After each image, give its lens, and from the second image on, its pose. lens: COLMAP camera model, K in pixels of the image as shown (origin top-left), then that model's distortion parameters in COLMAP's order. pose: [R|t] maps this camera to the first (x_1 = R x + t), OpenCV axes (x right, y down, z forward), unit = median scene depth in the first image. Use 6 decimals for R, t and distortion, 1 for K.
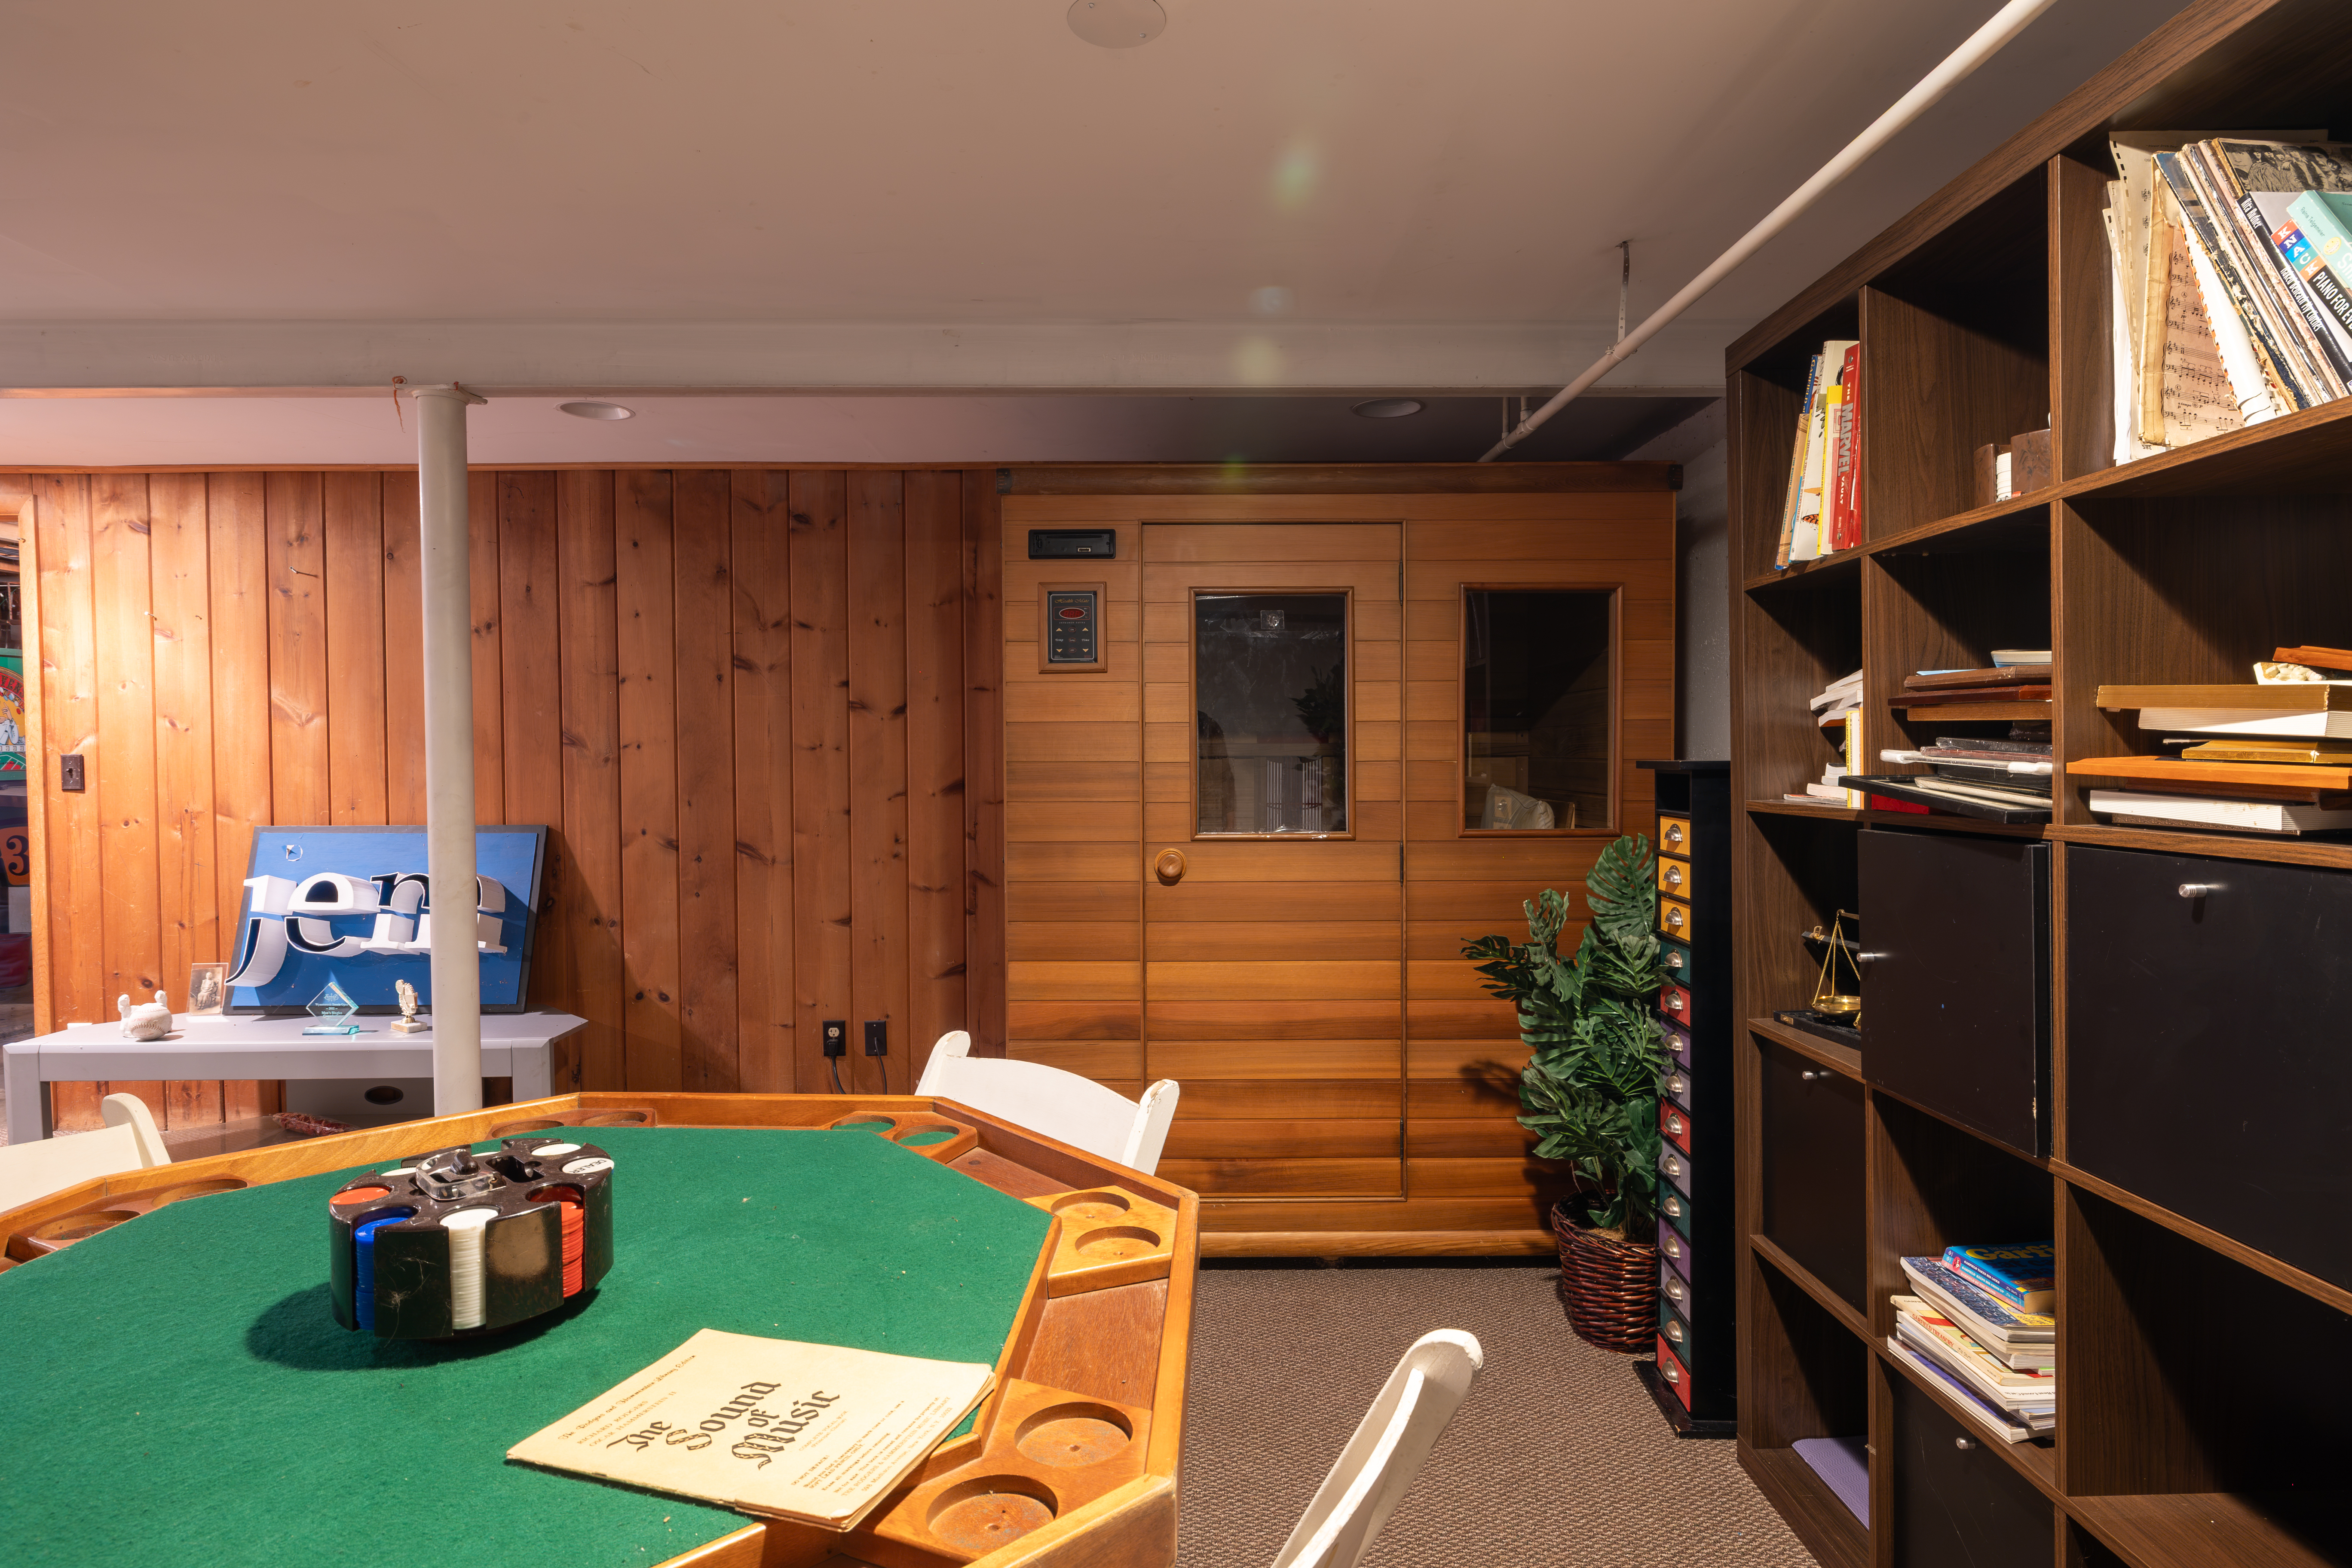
lens RADIAL K [[1316.1, 0, 1175.6], [0, 1316.1, 773.8], [0, 0, 1]] dist [-0.005046, -0.000917]
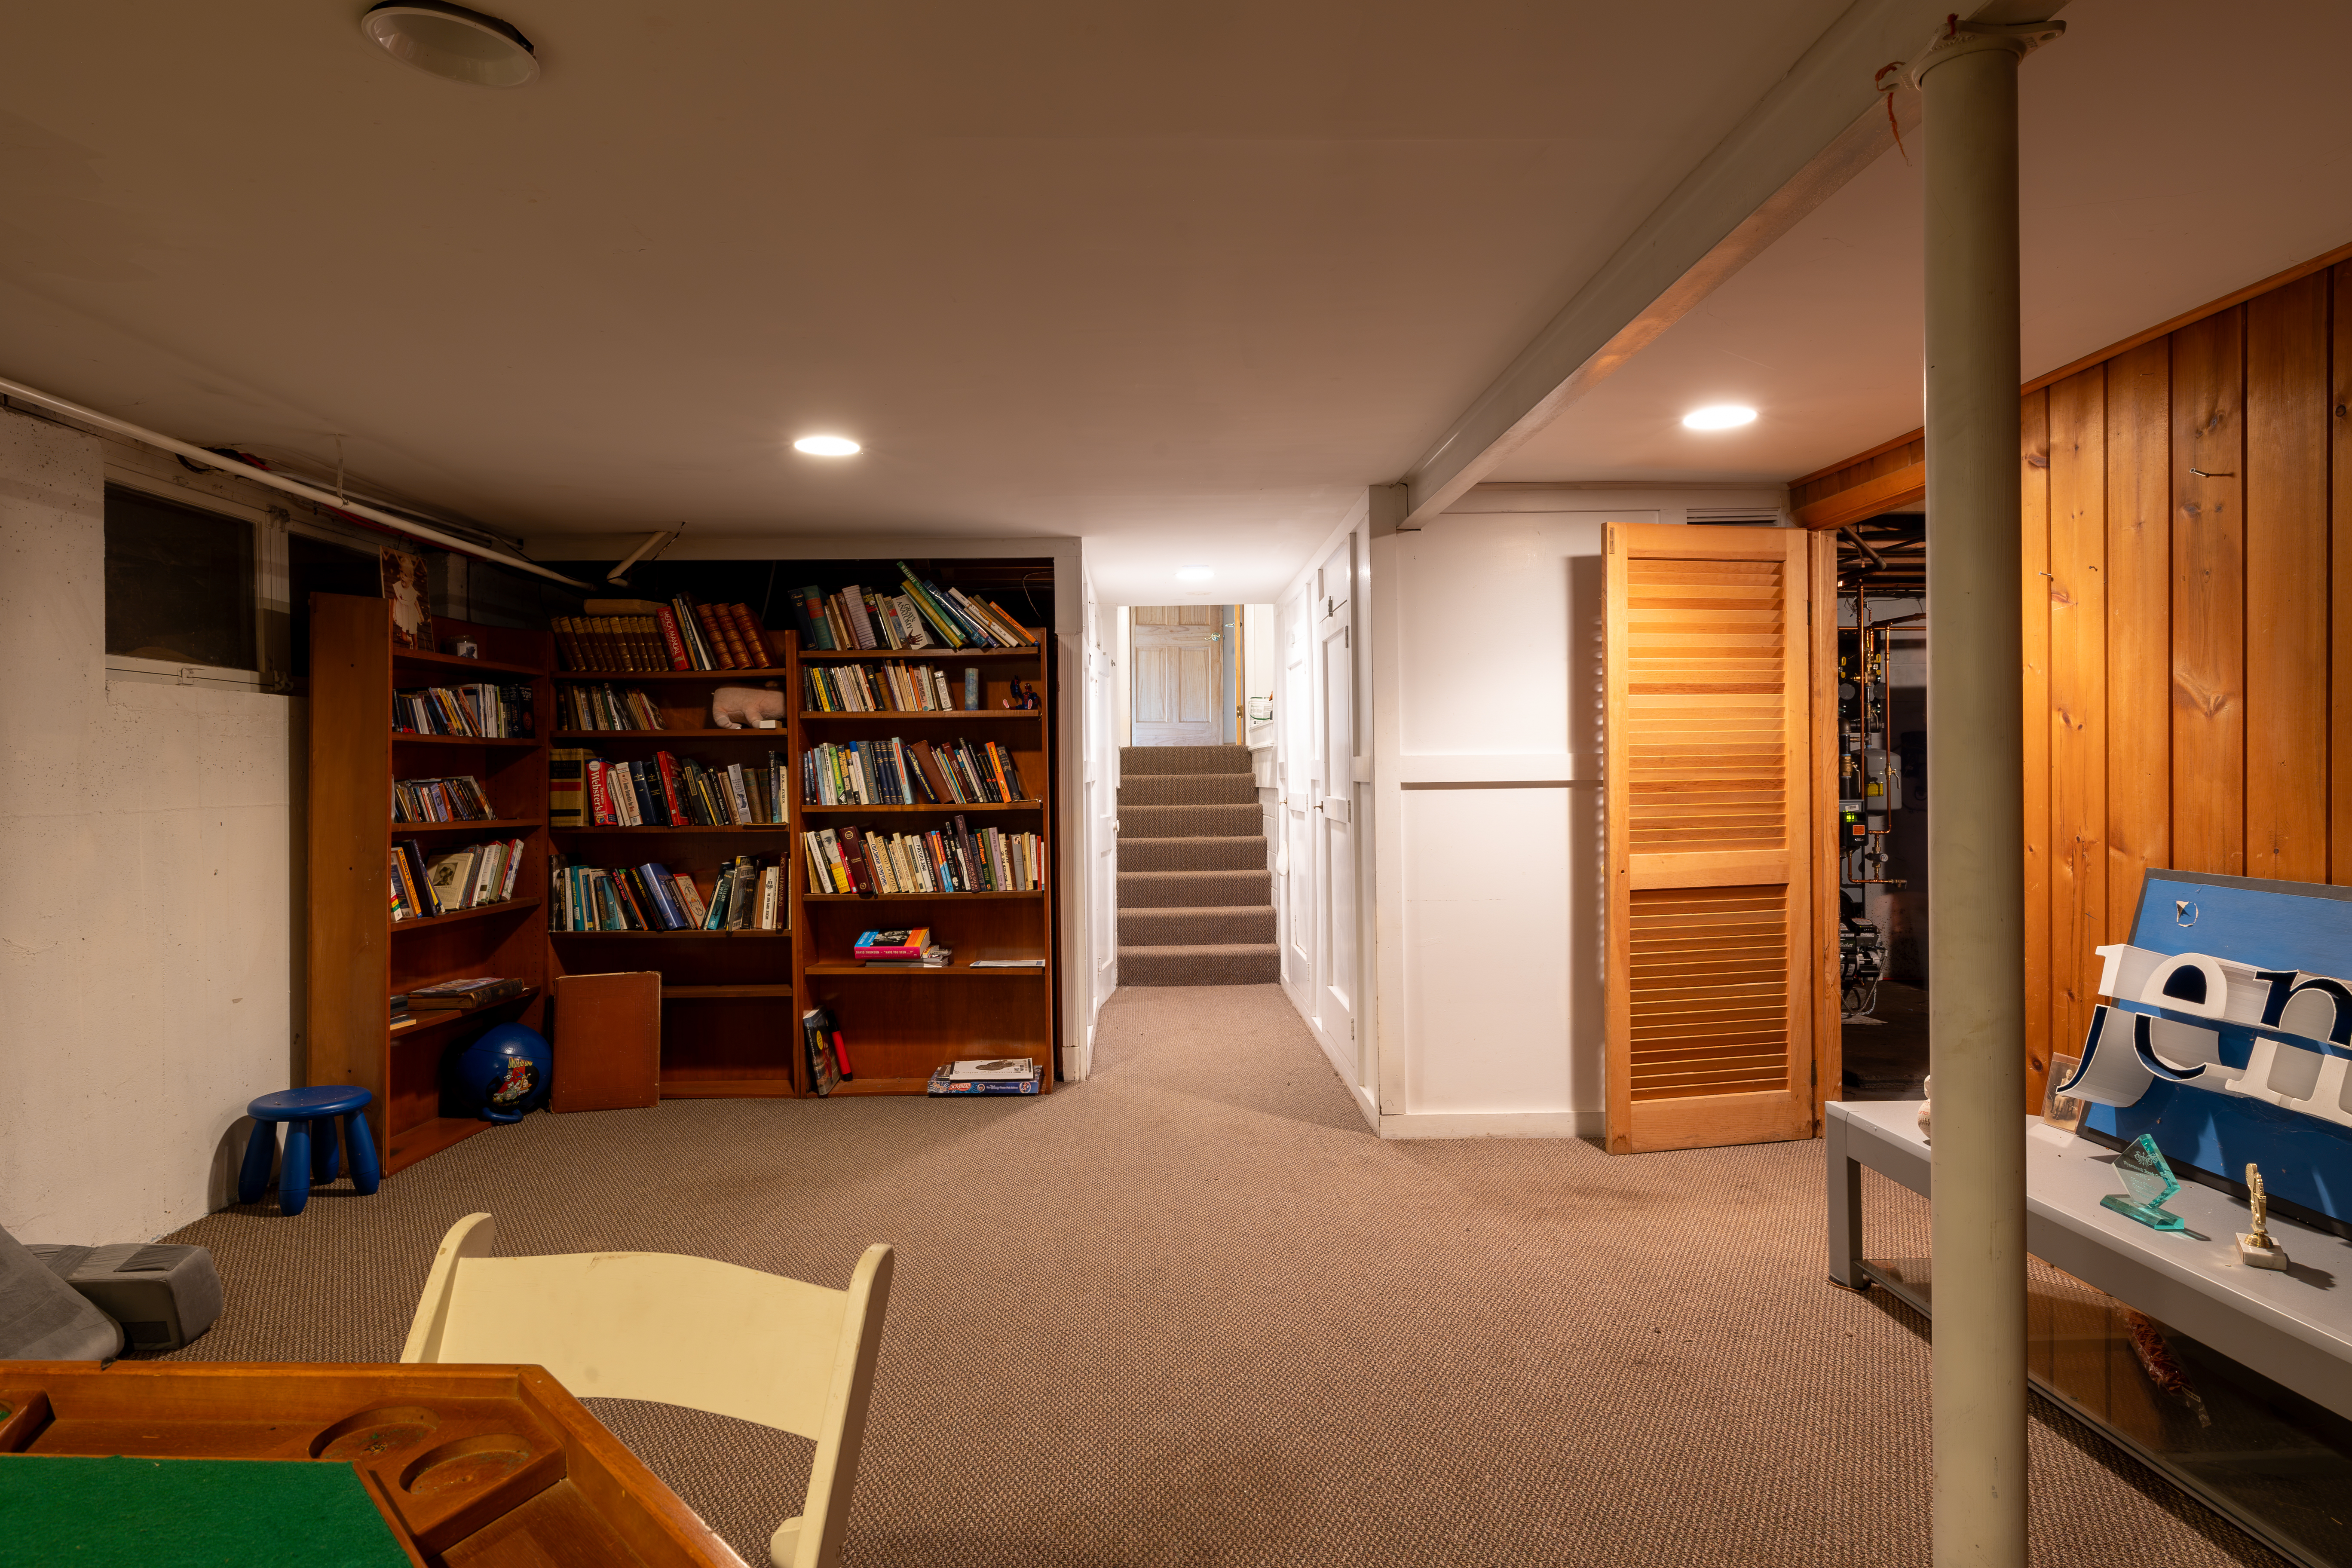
lens RADIAL K [[1326.0, 0, 1177.7], [0, 1326.0, 777.1], [0, 0, 1]] dist [0.002337, 0.000806]
pose [[0.031670, 0.010503, -0.999443, -0.038286], [-0.020402, 0.999743, 0.009859, -0.003024], [0.999290, 0.020078, 0.031876, 0.482460]]
